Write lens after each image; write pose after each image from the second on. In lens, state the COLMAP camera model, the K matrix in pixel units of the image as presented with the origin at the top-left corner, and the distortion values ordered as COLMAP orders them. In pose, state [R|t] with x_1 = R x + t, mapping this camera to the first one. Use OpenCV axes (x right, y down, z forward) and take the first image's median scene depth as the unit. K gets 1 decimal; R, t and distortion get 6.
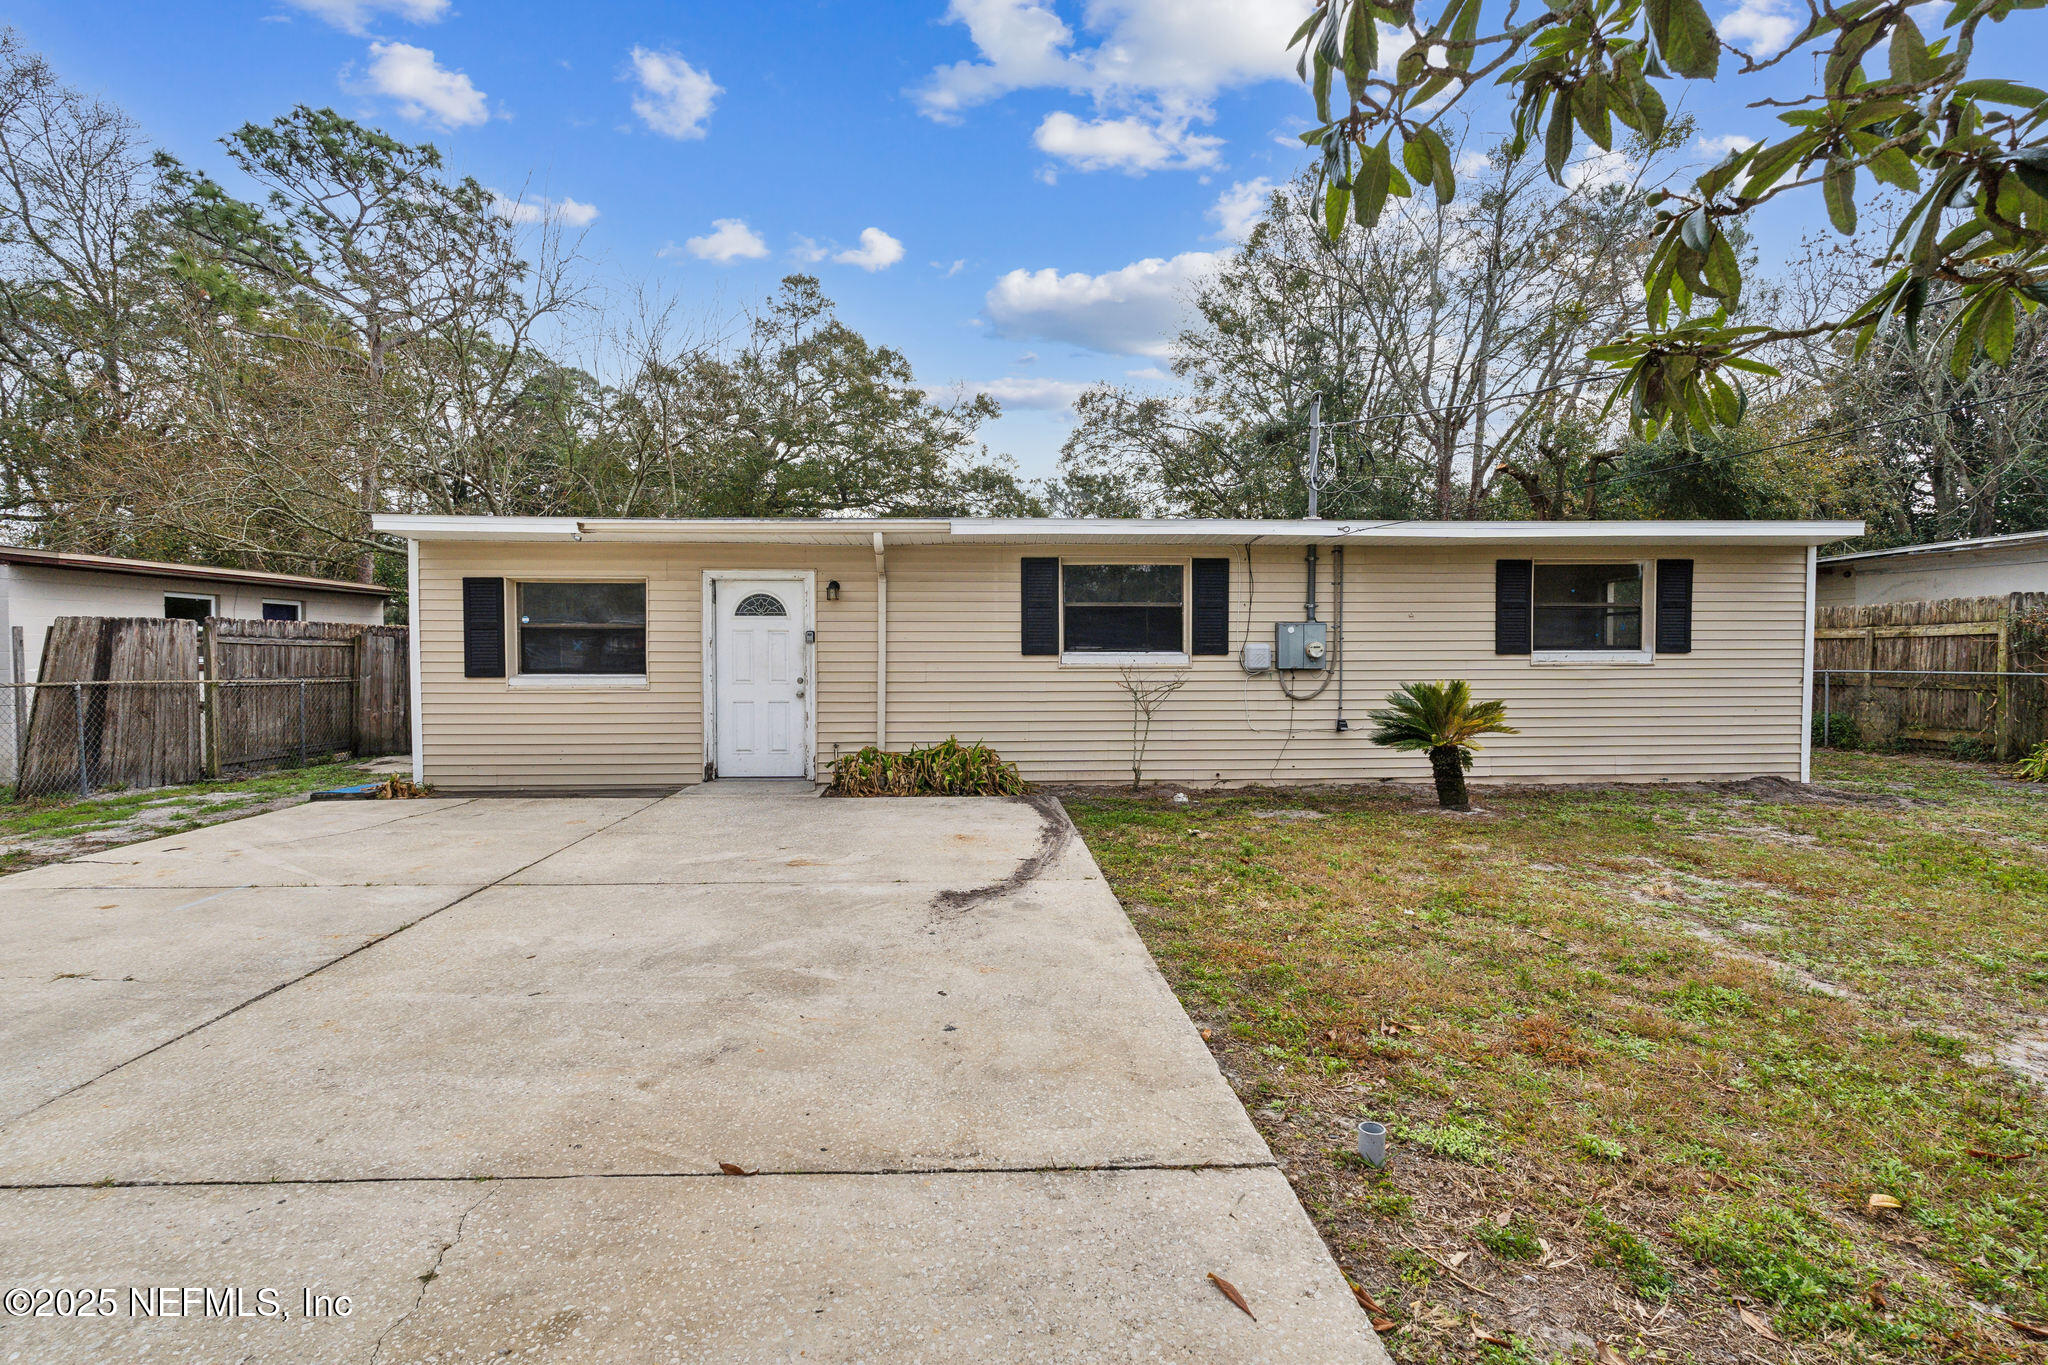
lens RADIAL K [[929.3, 0, 1029.1], [0, 929.3, 667.7], [0, 0, 1]] dist [-0.008471, -0.000452]
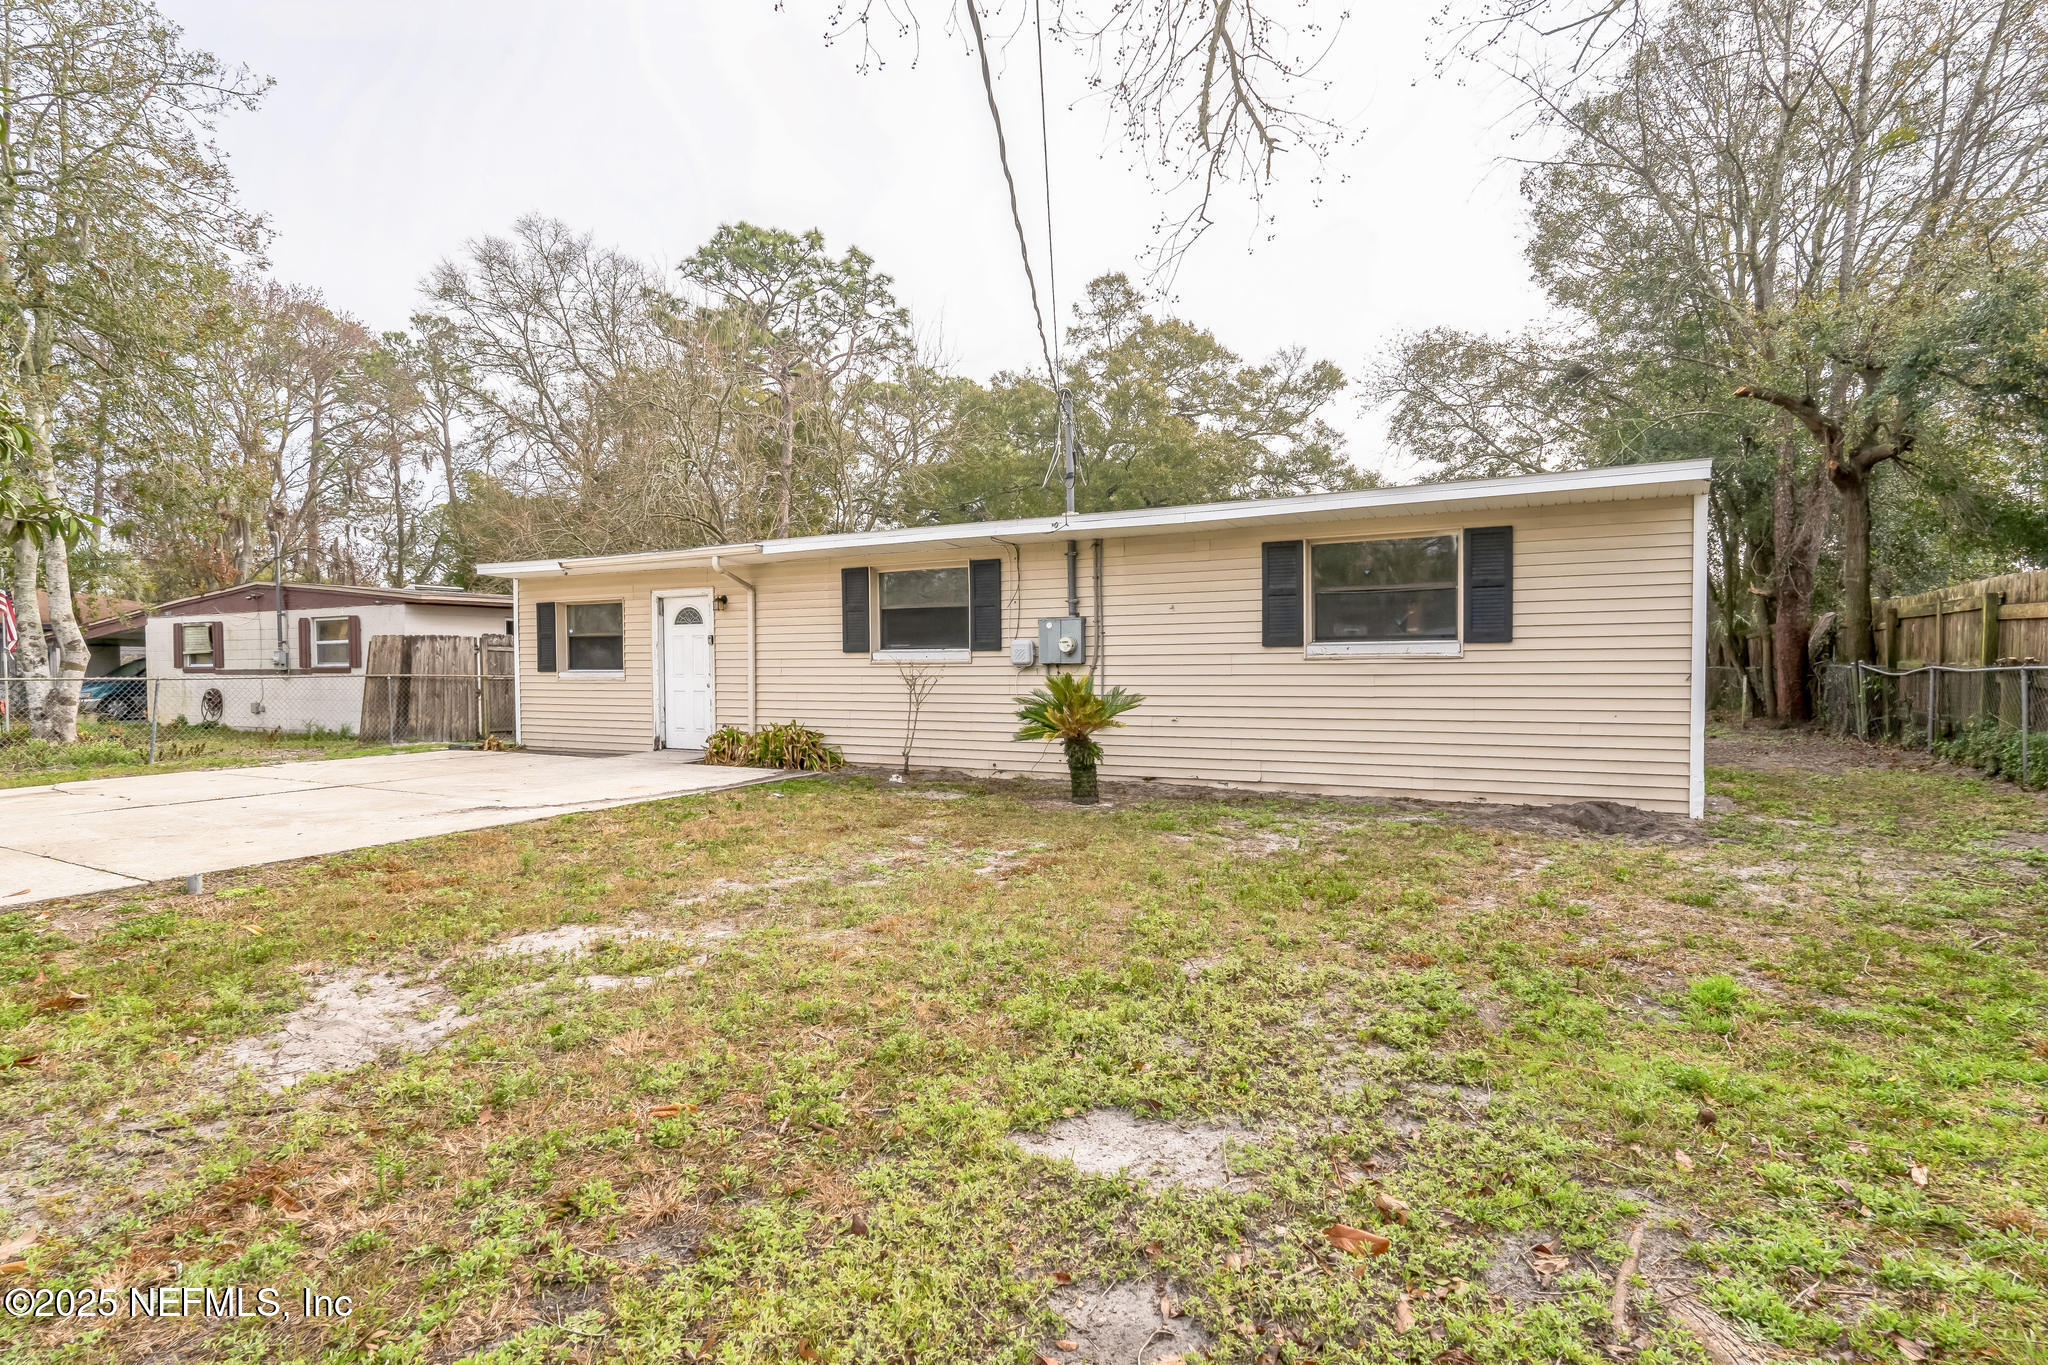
lens RADIAL K [[1054.7, 0, 1028.5], [0, 1054.7, 675.4], [0, 0, 1]] dist [-0.011701, 0.000789]
pose [[0.847790, 0.001471, -0.530330, 0.872238], [-0.002806, 0.999995, -0.001712, 0.015940], [0.530325, 0.002940, 0.847789, 0.010157]]
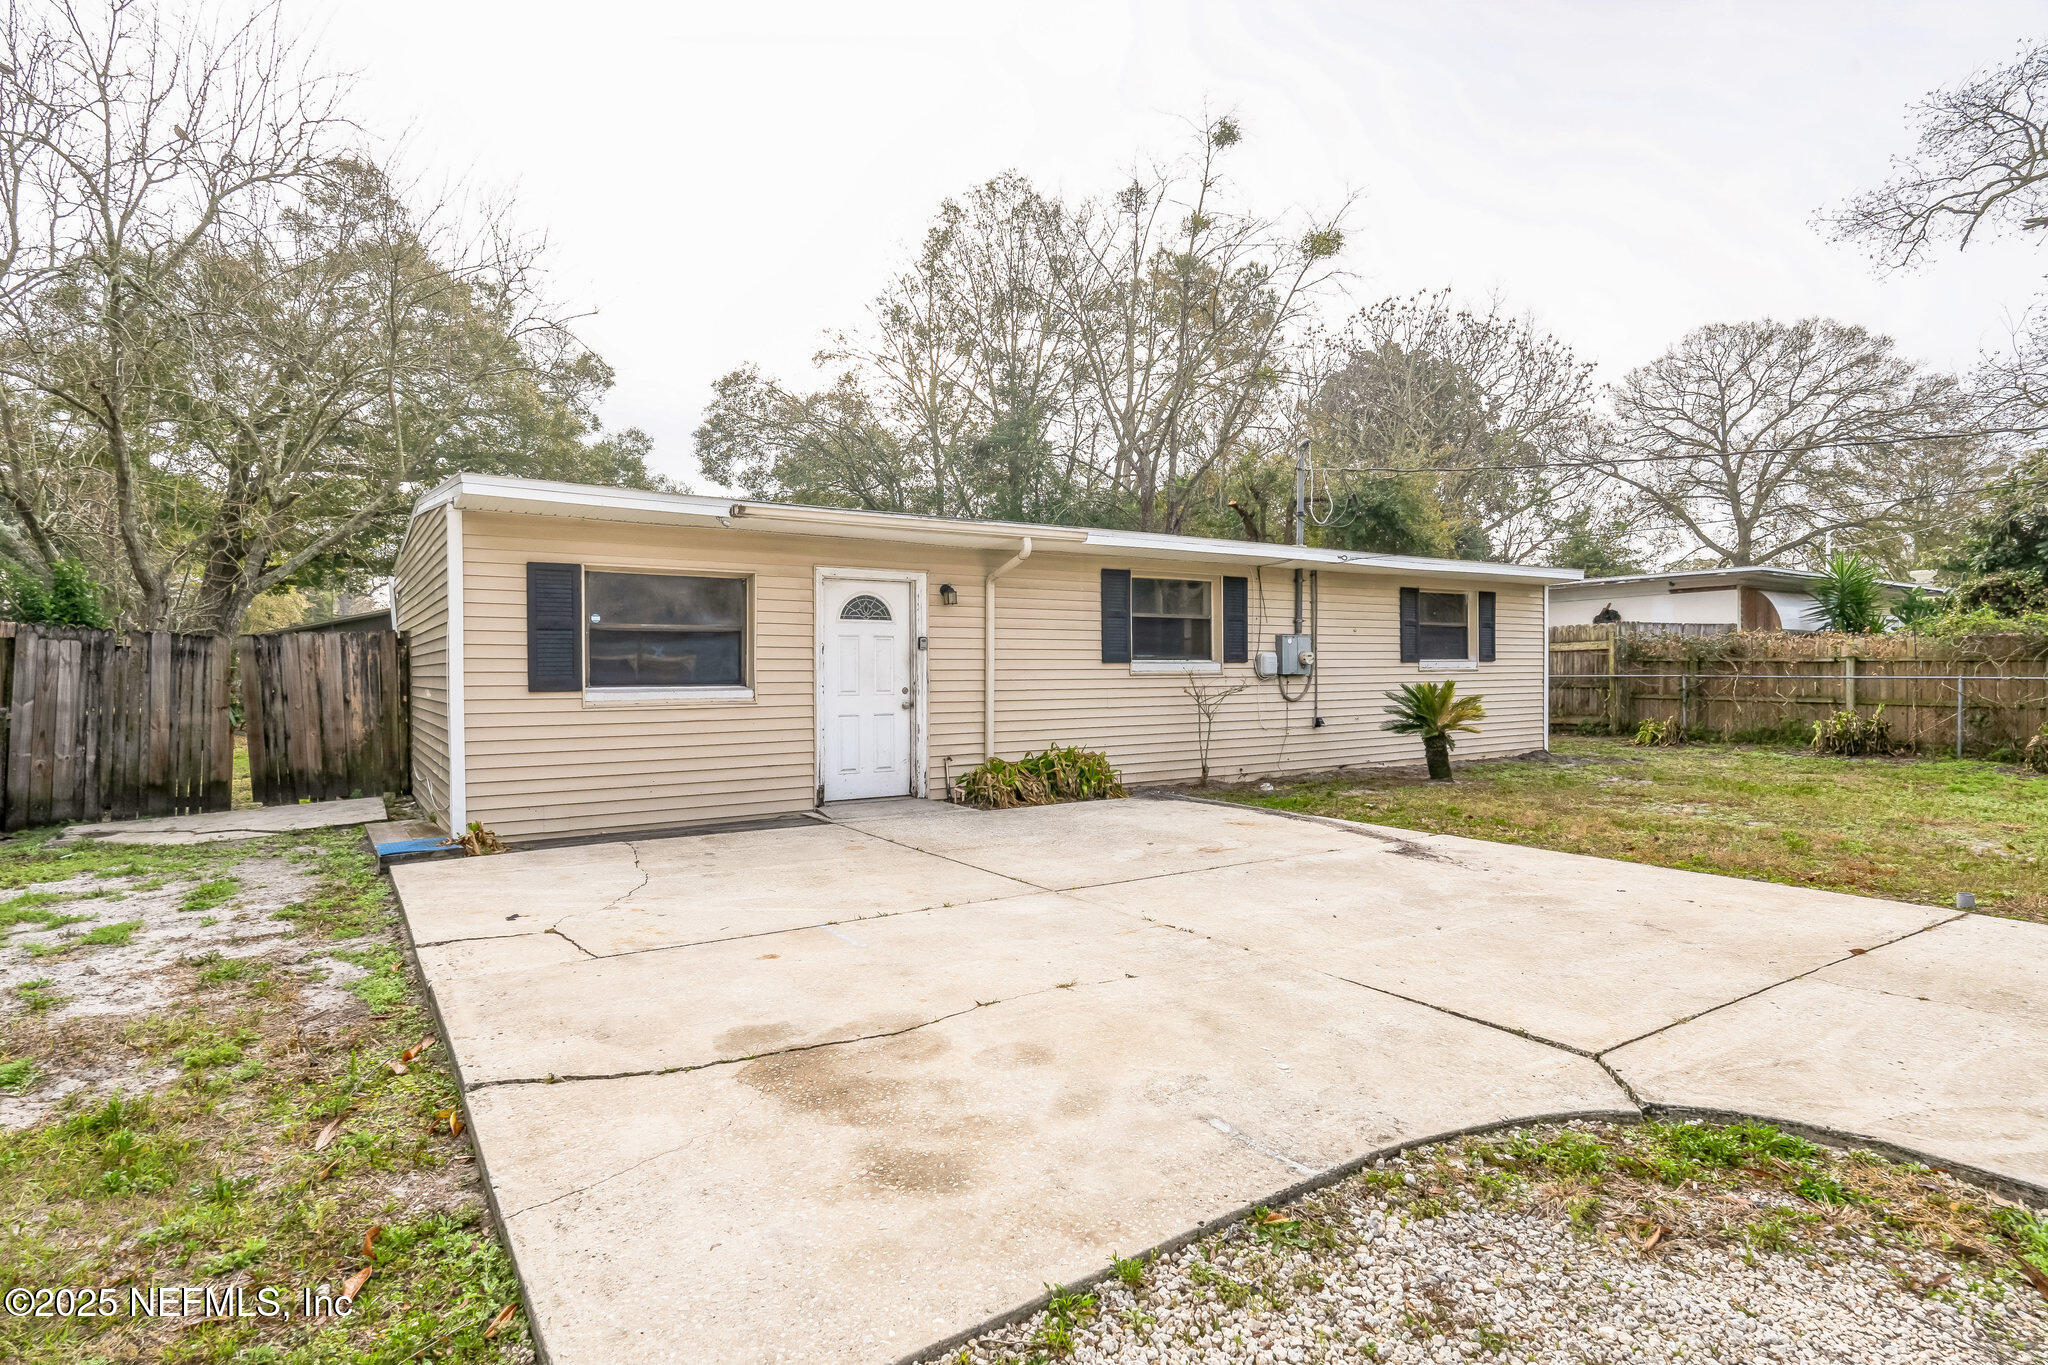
lens RADIAL K [[1054.7, 0, 1036.3], [0, 1054.7, 684.3], [0, 0, 1]] dist [-0.011701, 0.000789]
pose [[0.857603, -0.011232, 0.514189, -0.665113], [0.013898, 0.999903, -0.001337, 0.010654], [-0.514124, 0.008293, 0.857676, 0.033574]]
